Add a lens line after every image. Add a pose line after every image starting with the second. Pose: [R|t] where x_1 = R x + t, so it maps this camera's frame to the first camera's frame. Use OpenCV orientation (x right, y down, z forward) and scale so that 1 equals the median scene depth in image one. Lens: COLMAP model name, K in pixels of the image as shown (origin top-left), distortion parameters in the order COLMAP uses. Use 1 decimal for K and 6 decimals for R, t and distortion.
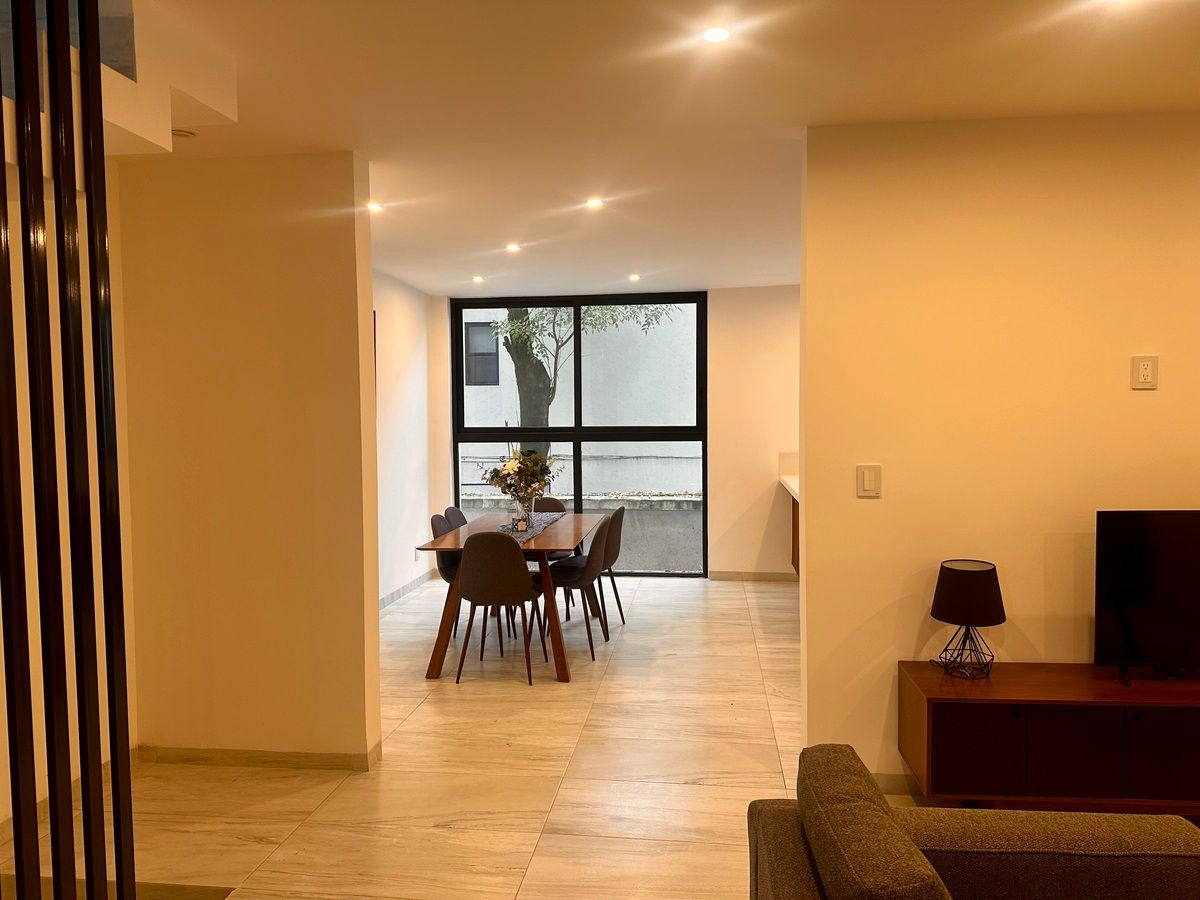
lens RADIAL K [[837.4, 0, 598.4], [0, 837.4, 449.7], [0, 0, 1]] dist [0.054688, -0.068573]
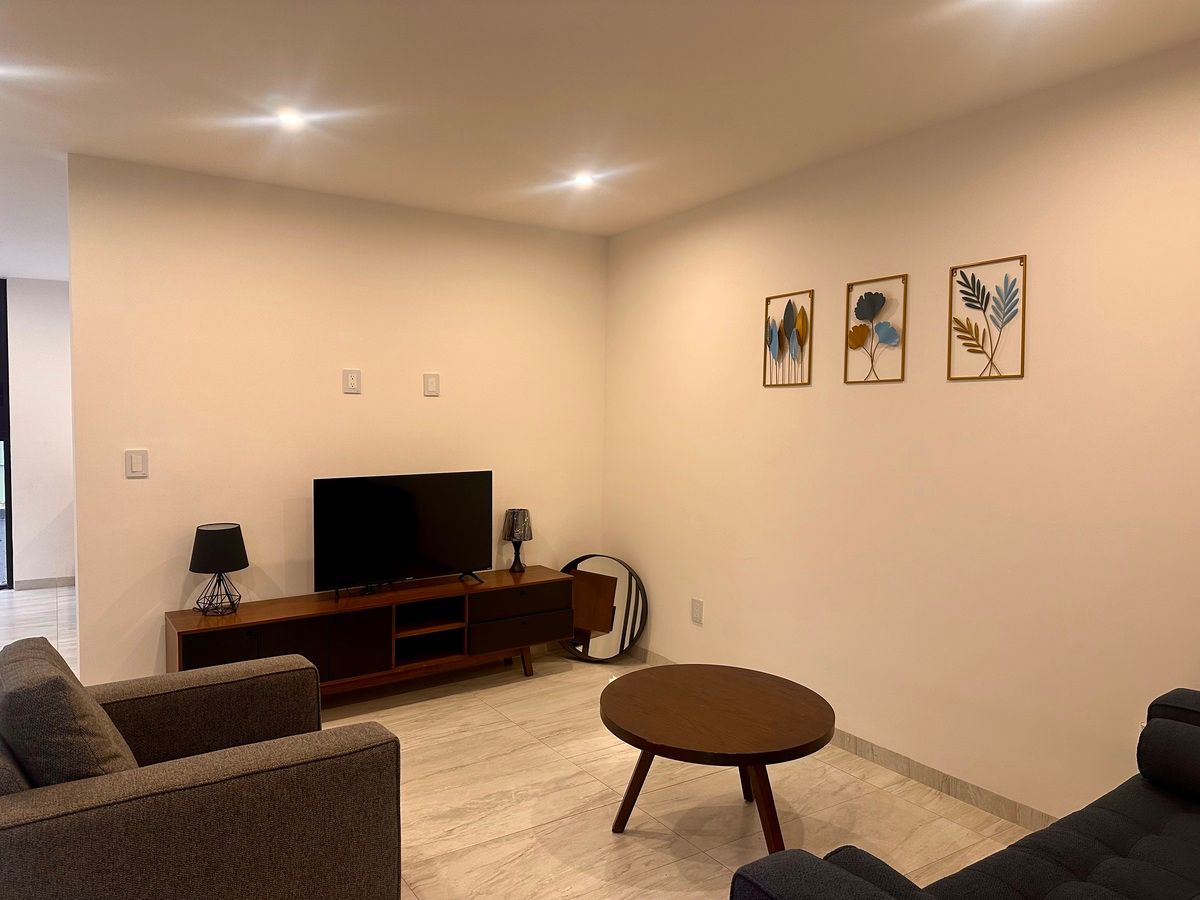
lens RADIAL K [[837.4, 0, 604.8], [0, 837.4, 453.2], [0, 0, 1]] dist [0.054688, -0.068573]
pose [[0.759243, -0.012524, 0.650687, 0.049810], [0.016177, 0.999869, 0.000369, 0.032945], [-0.650607, 0.010246, 0.759346, -0.323351]]
